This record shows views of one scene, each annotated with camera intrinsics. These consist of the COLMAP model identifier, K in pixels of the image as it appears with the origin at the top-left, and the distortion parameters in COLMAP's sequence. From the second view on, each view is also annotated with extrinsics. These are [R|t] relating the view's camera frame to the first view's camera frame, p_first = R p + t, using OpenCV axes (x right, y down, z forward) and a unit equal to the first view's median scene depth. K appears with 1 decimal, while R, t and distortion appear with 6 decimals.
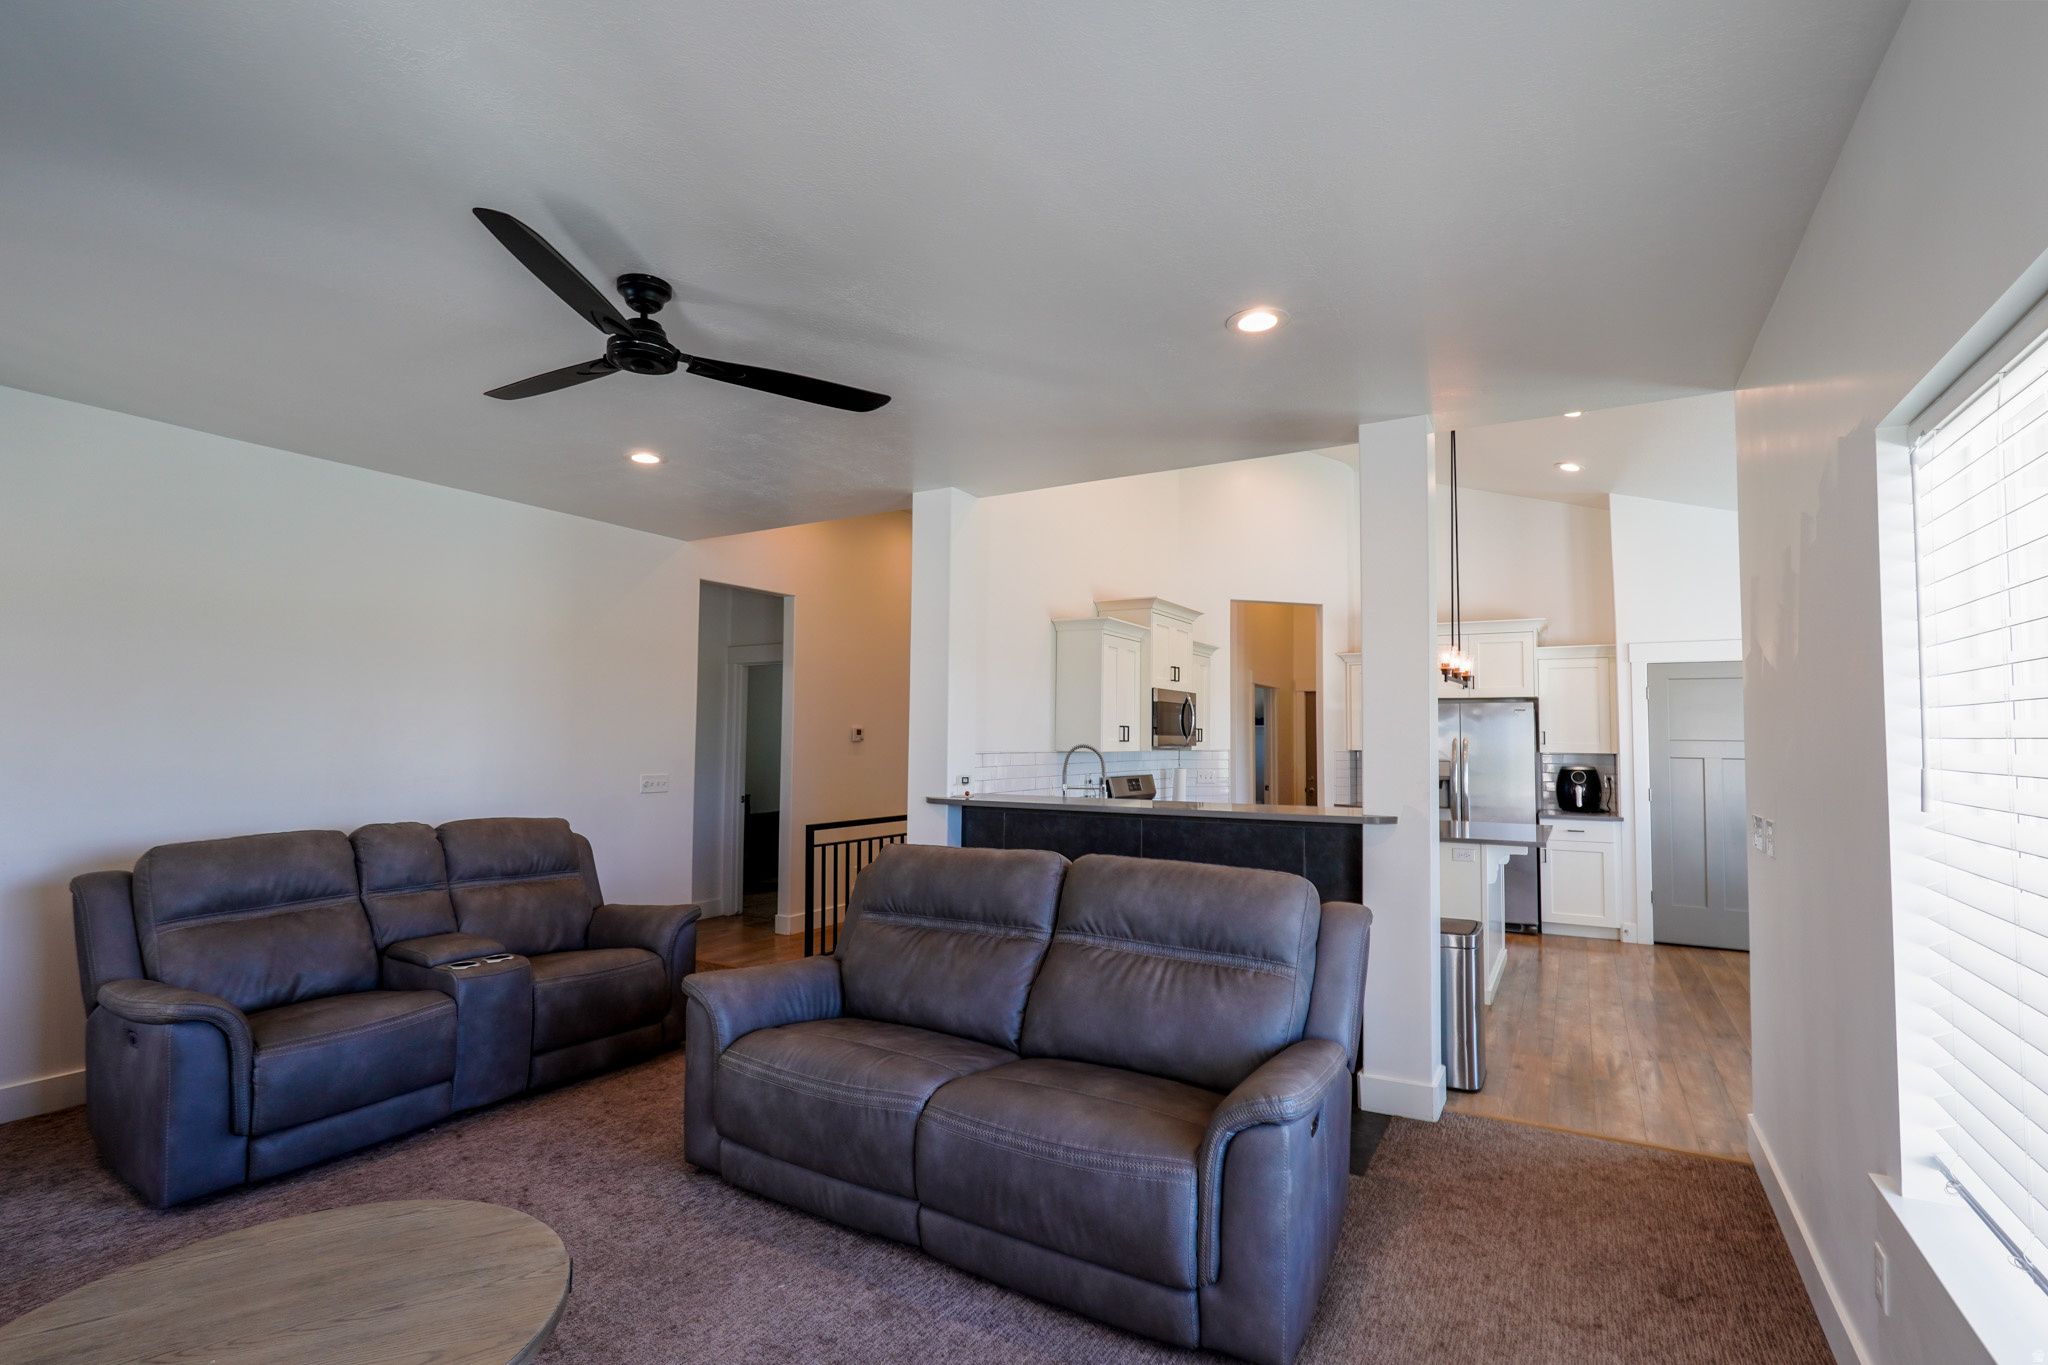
lens RADIAL K [[940.8, 0, 1027.0], [0, 940.8, 689.1], [0, 0, 1]] dist [-0.014723, 0.009739]
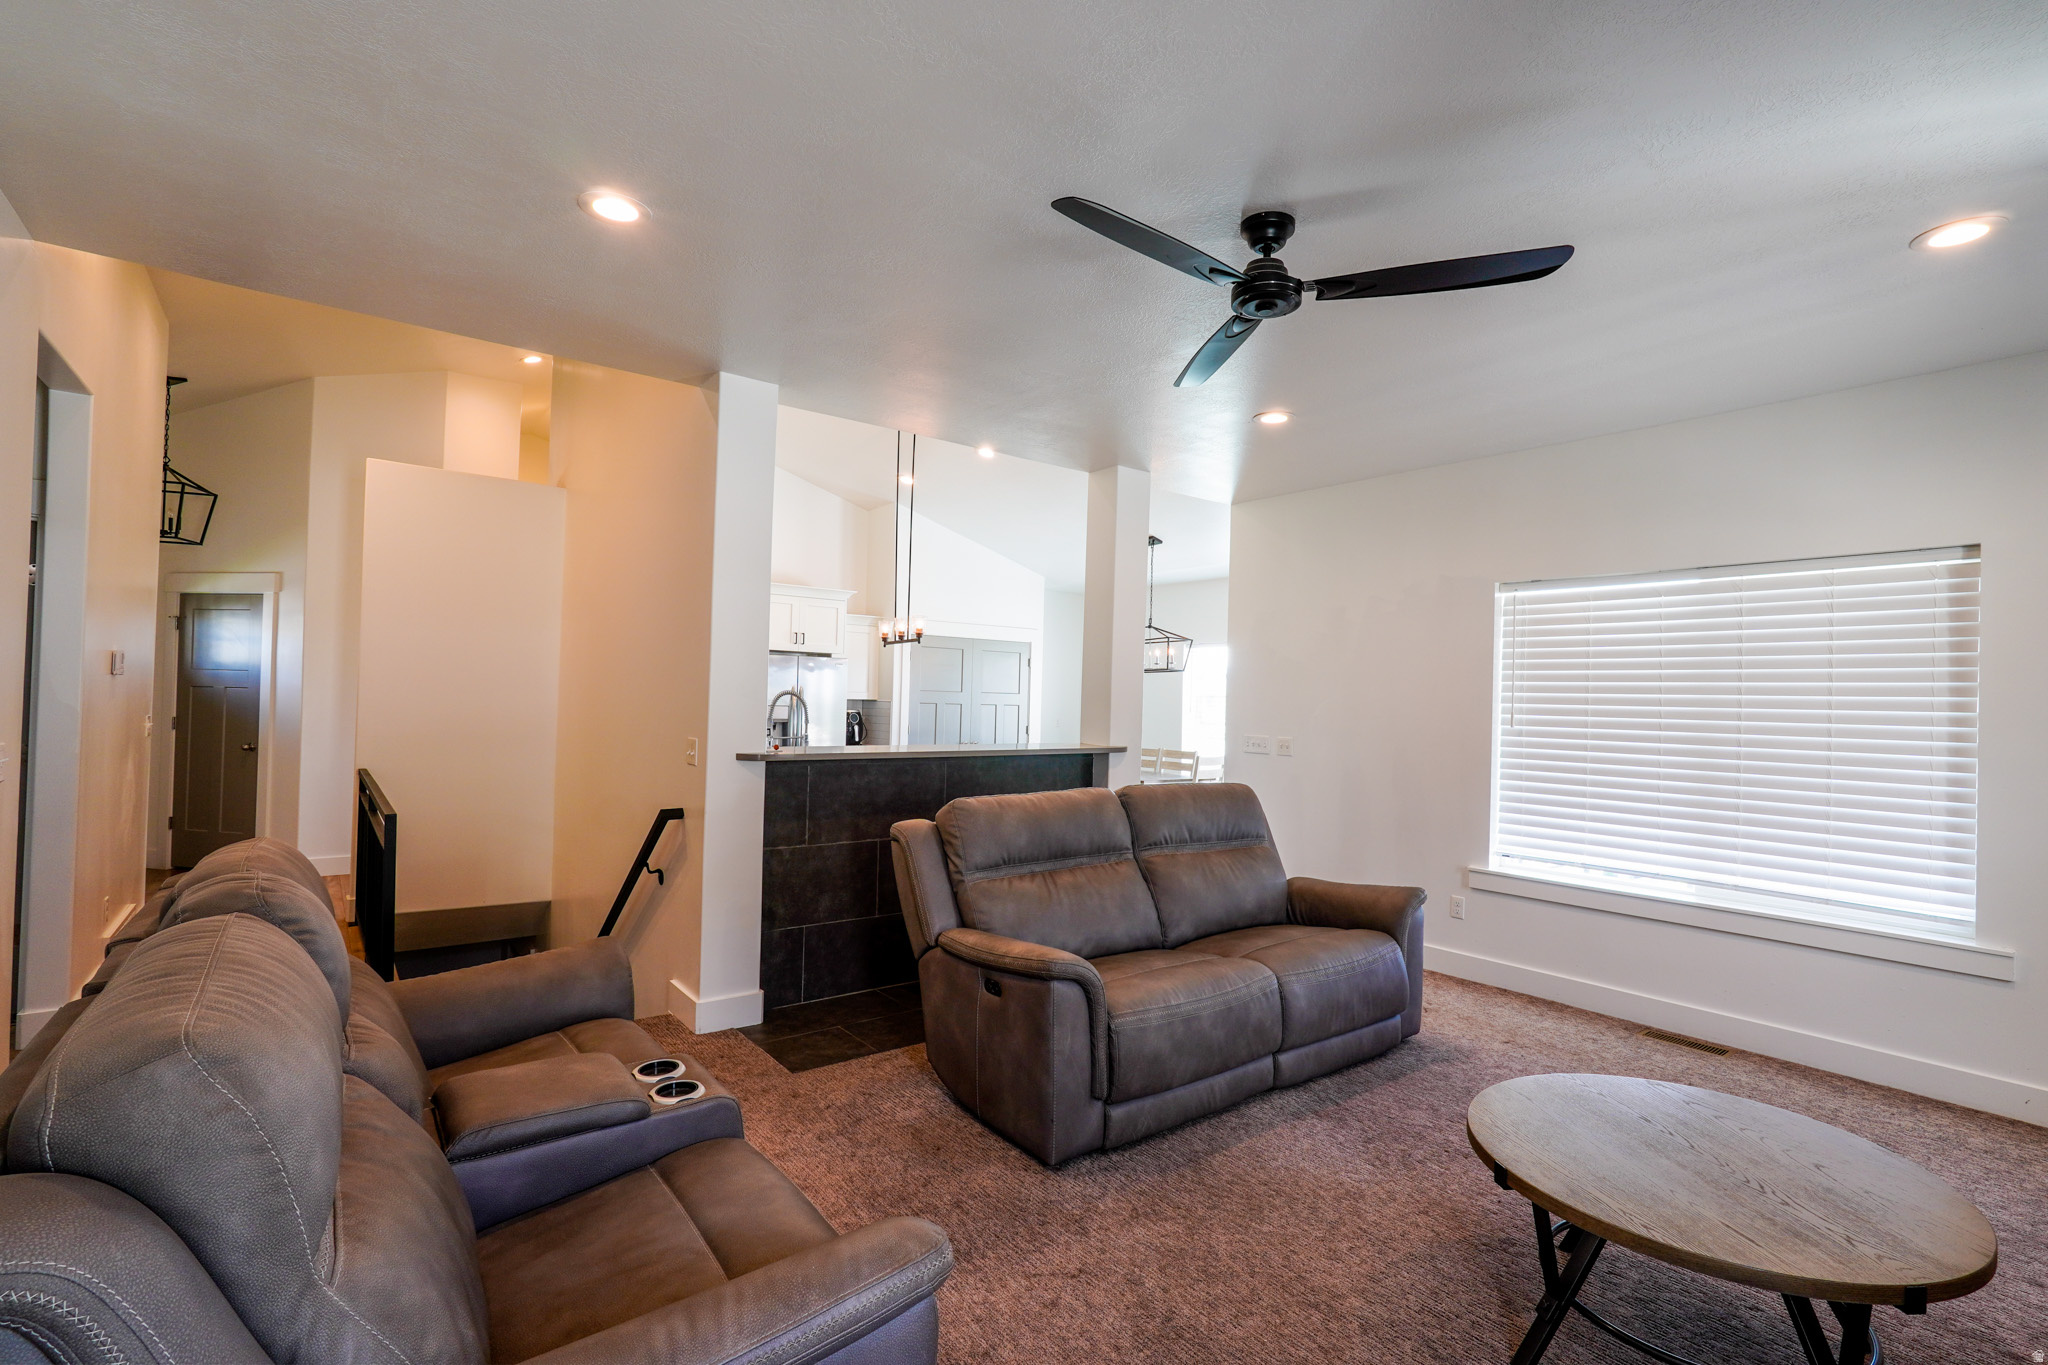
lens RADIAL K [[940.8, 0, 1033.8], [0, 940.8, 687.2], [0, 0, 1]] dist [-0.014723, 0.009739]
pose [[0.371032, 0.015195, 0.928496, -1.076481], [-0.071813, 0.997341, 0.012376, 0.039673], [-0.925839, -0.071270, 0.371137, 0.642997]]
